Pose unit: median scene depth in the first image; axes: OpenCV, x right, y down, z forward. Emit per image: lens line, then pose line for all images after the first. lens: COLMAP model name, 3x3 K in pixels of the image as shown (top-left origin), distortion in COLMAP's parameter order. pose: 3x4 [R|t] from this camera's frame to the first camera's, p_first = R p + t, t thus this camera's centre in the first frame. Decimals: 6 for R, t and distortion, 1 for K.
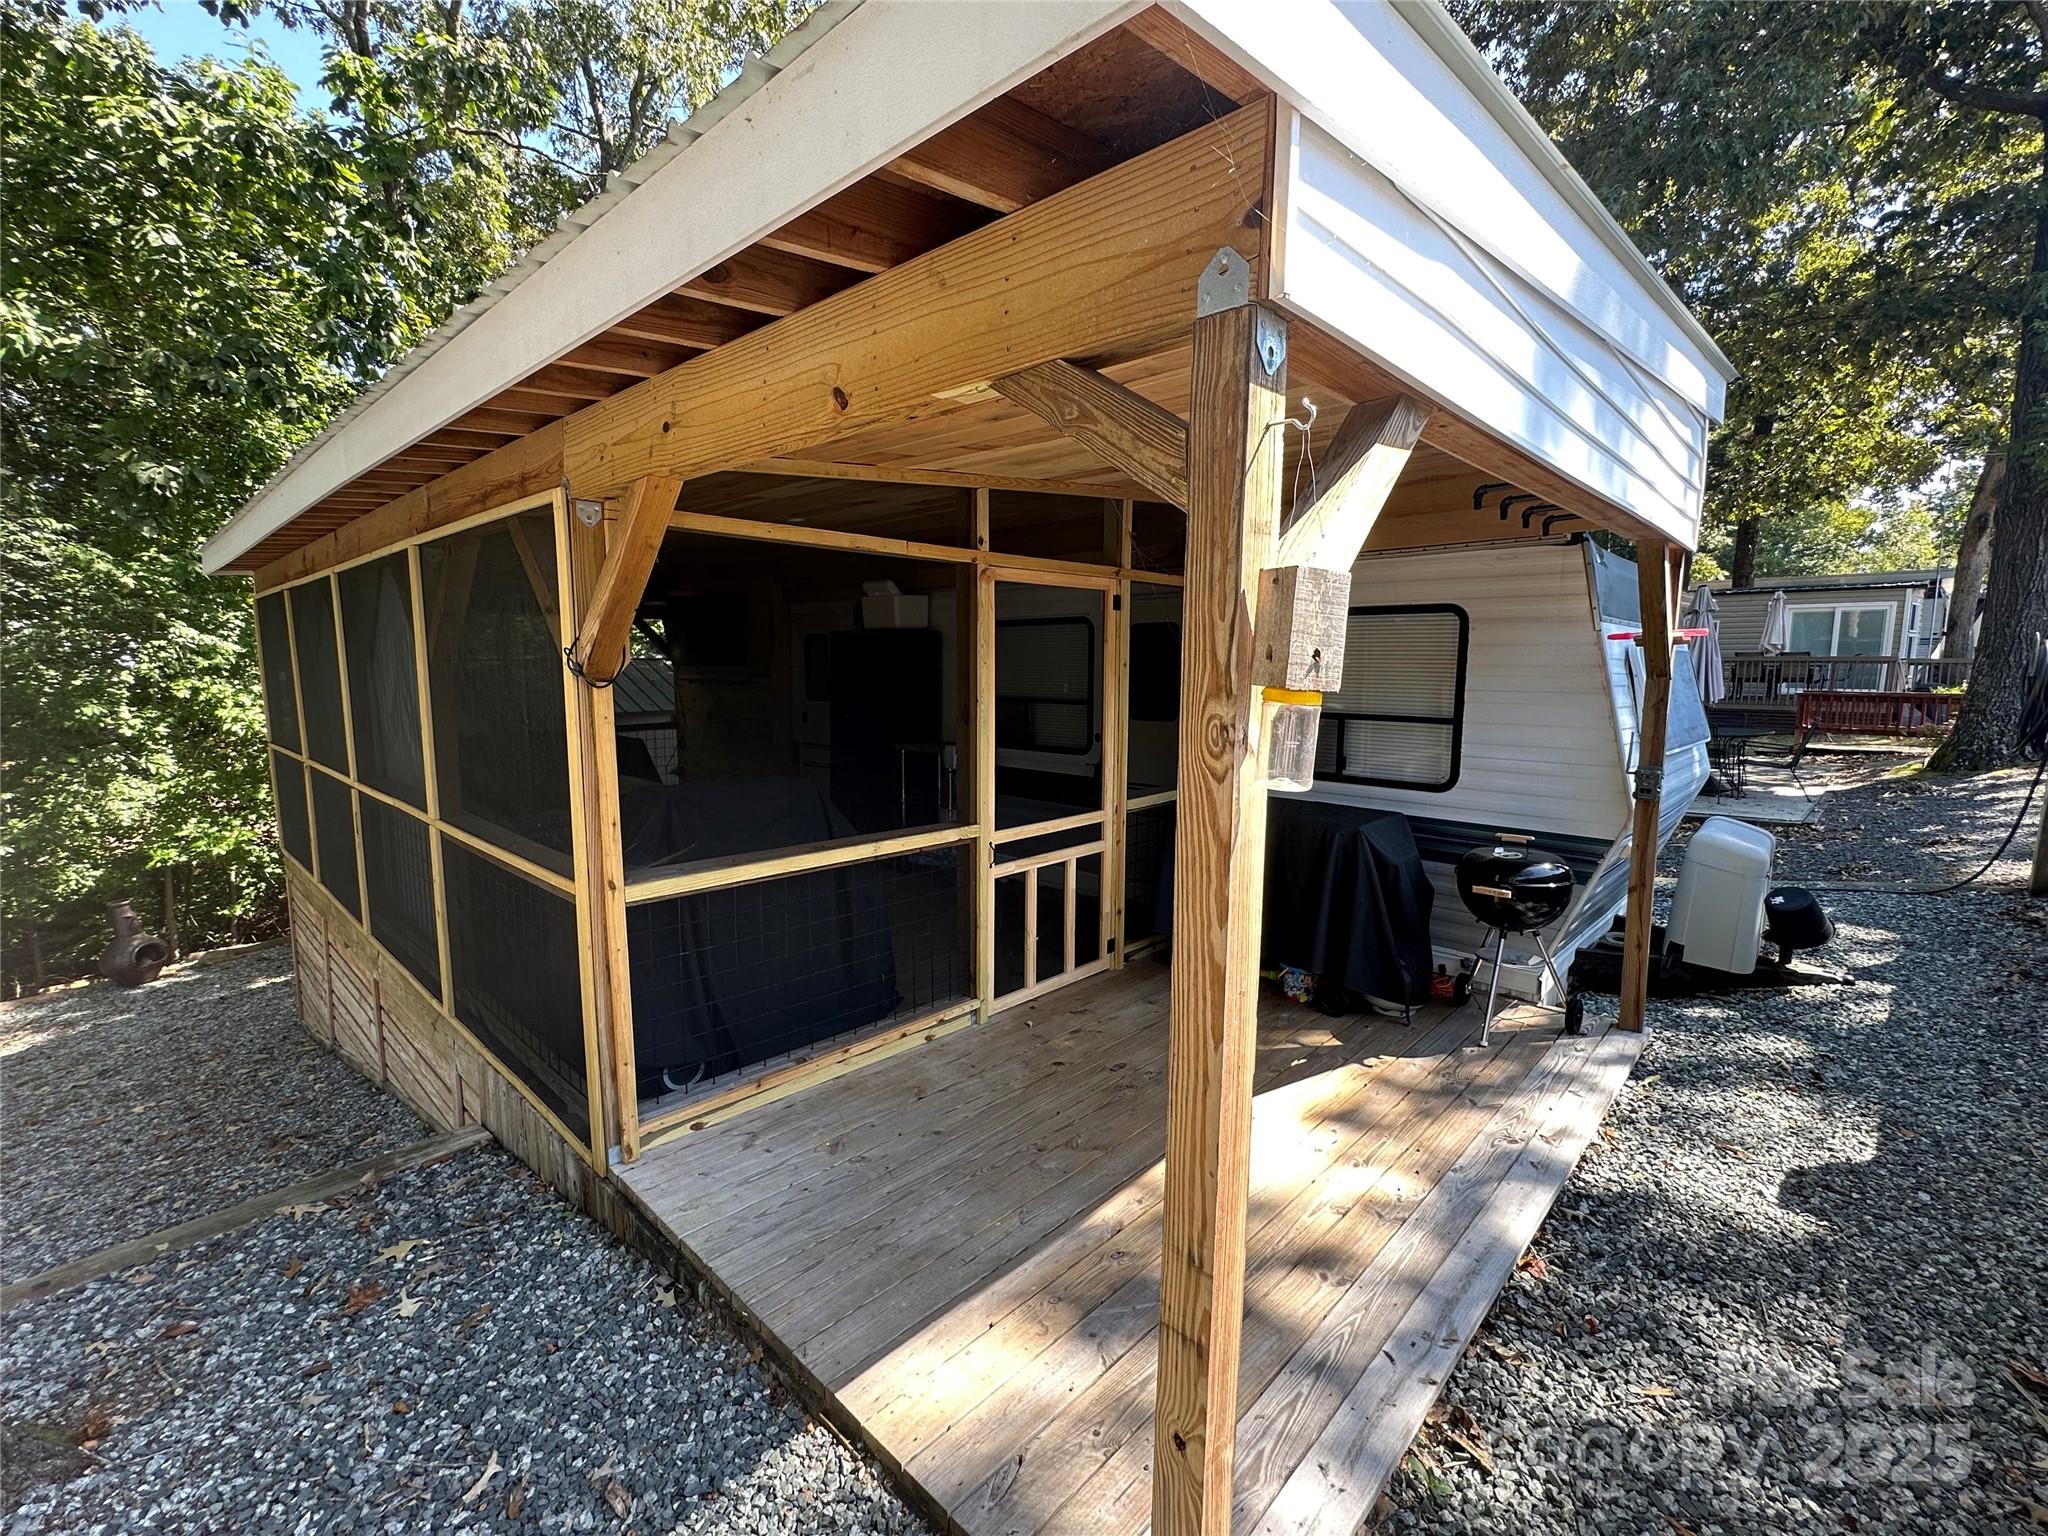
lens RADIAL K [[875.4, 0, 1024.0], [0, 875.4, 768.0], [0, 0, 1]] dist [-0.001900, -0.000044]
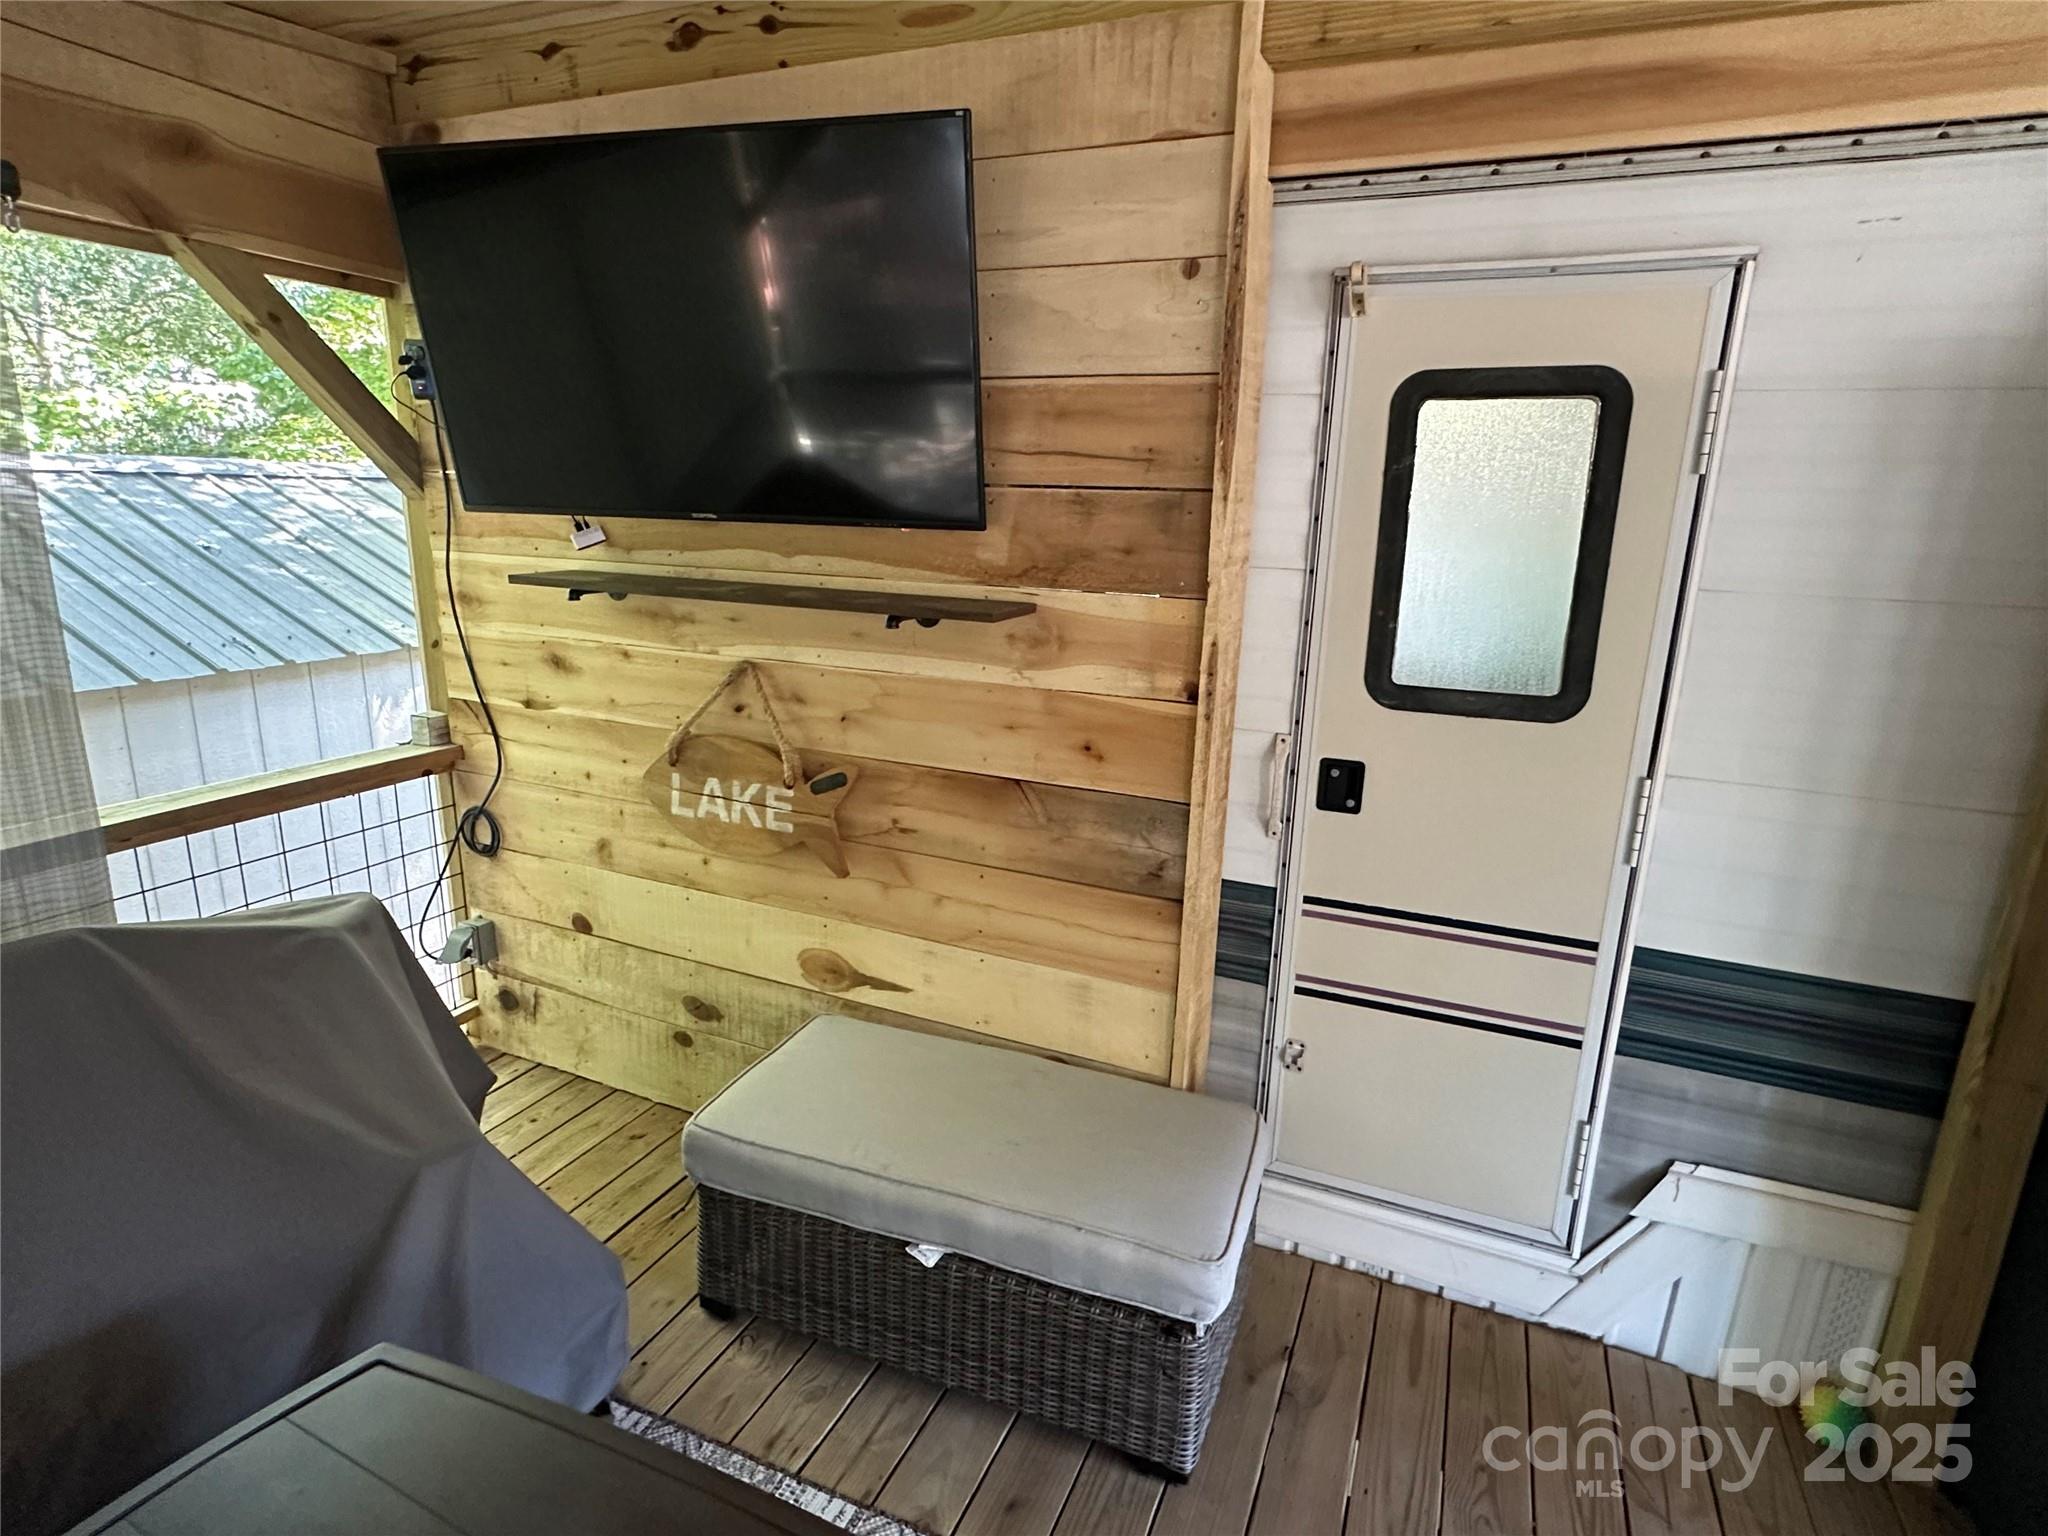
lens RADIAL K [[1034.9, 0, 1024.0], [0, 1034.9, 768.0], [0, 0, 1]] dist [-0.000735, -0.000048]
pose [[0.941808, -0.069433, 0.328901, -0.595045], [0.024943, 0.990173, 0.137606, -0.144167], [-0.335224, -0.121395, 0.934285, 1.174602]]
